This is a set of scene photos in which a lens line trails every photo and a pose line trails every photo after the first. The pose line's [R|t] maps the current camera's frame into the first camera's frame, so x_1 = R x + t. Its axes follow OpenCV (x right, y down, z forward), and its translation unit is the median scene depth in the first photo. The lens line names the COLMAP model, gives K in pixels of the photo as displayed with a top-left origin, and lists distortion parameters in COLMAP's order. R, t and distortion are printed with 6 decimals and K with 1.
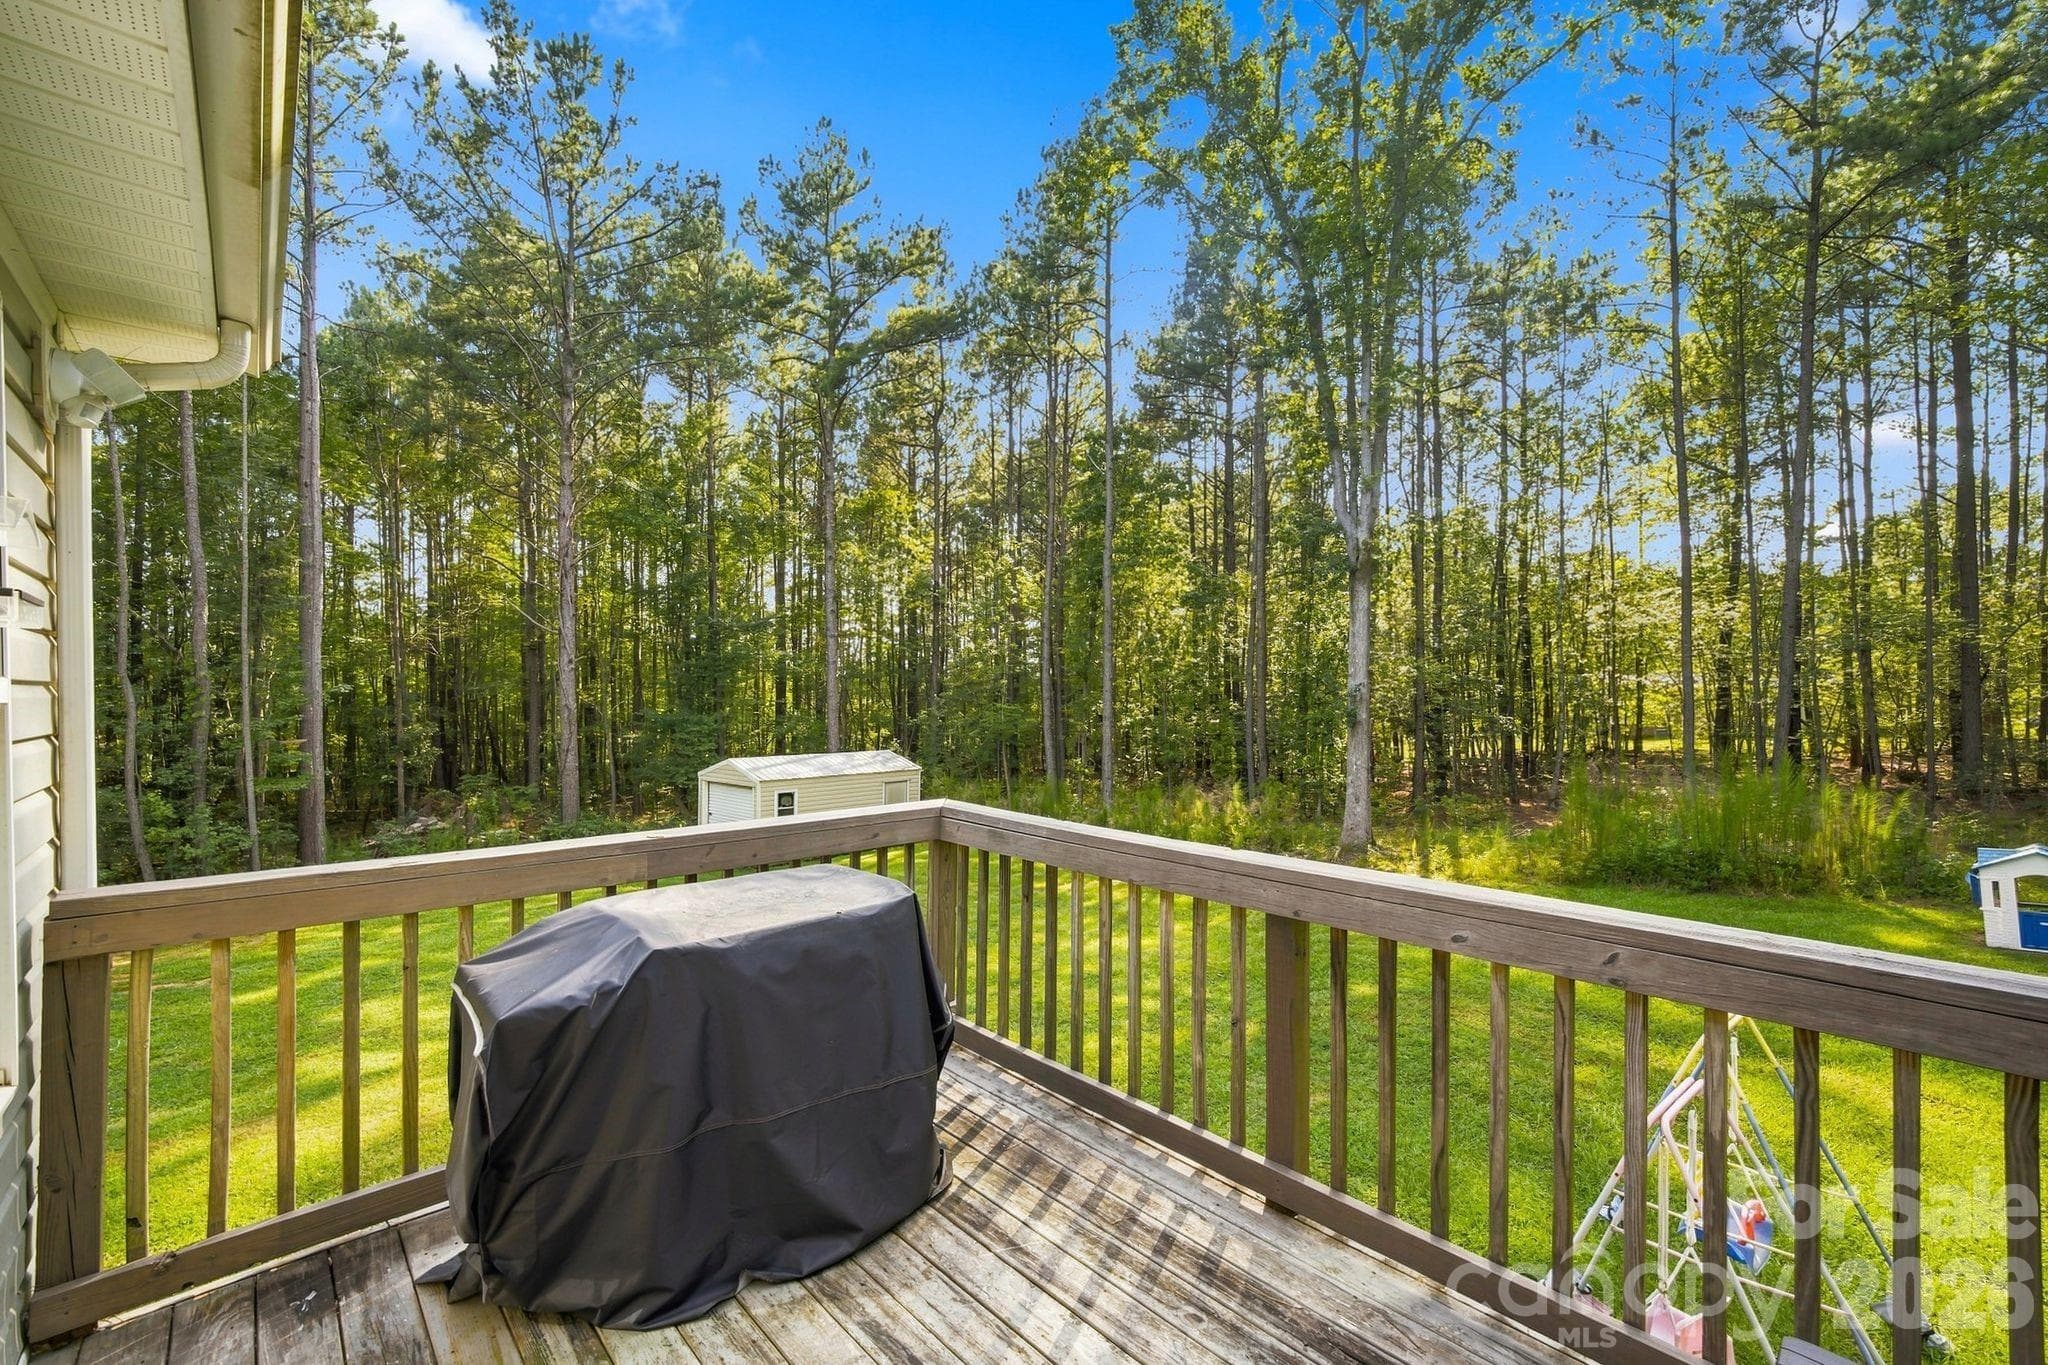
lens RADIAL K [[825.3, 0, 1024.0], [0, 825.3, 682.5], [0, 0, 1]] dist [0.001034, 0.000096]
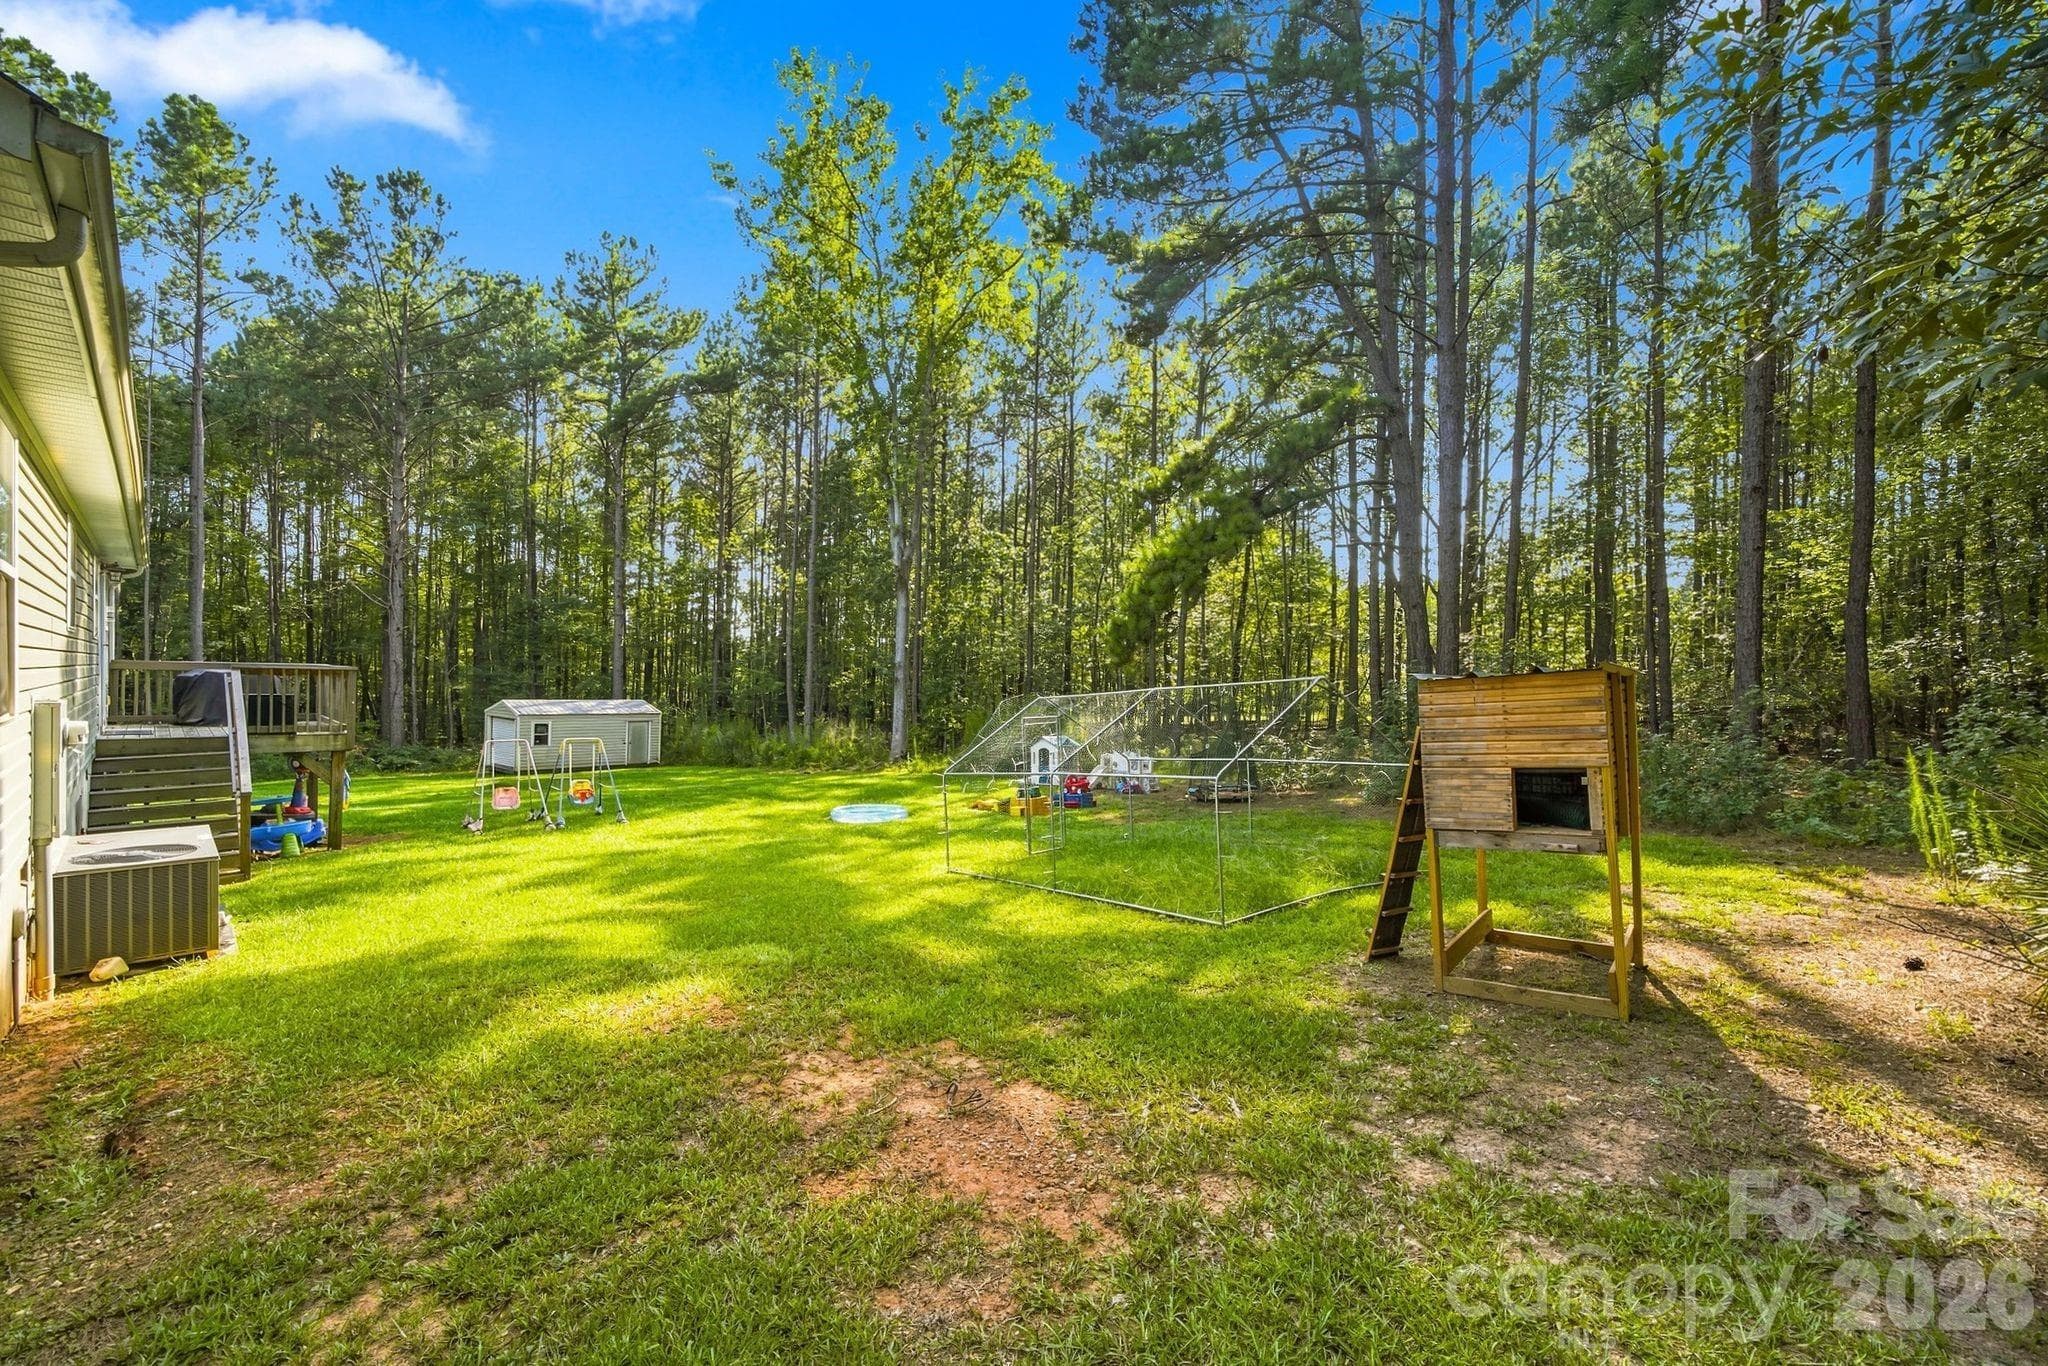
lens RADIAL K [[825.3, 0, 1024.0], [0, 825.3, 683.0], [0, 0, 1]] dist [0.001034, 0.000096]
pose [[0.998636, 0.032520, 0.040860, 0.396535], [-0.033541, 0.999136, 0.024551, -0.001795], [-0.040026, -0.025888, 0.998863, -0.382761]]
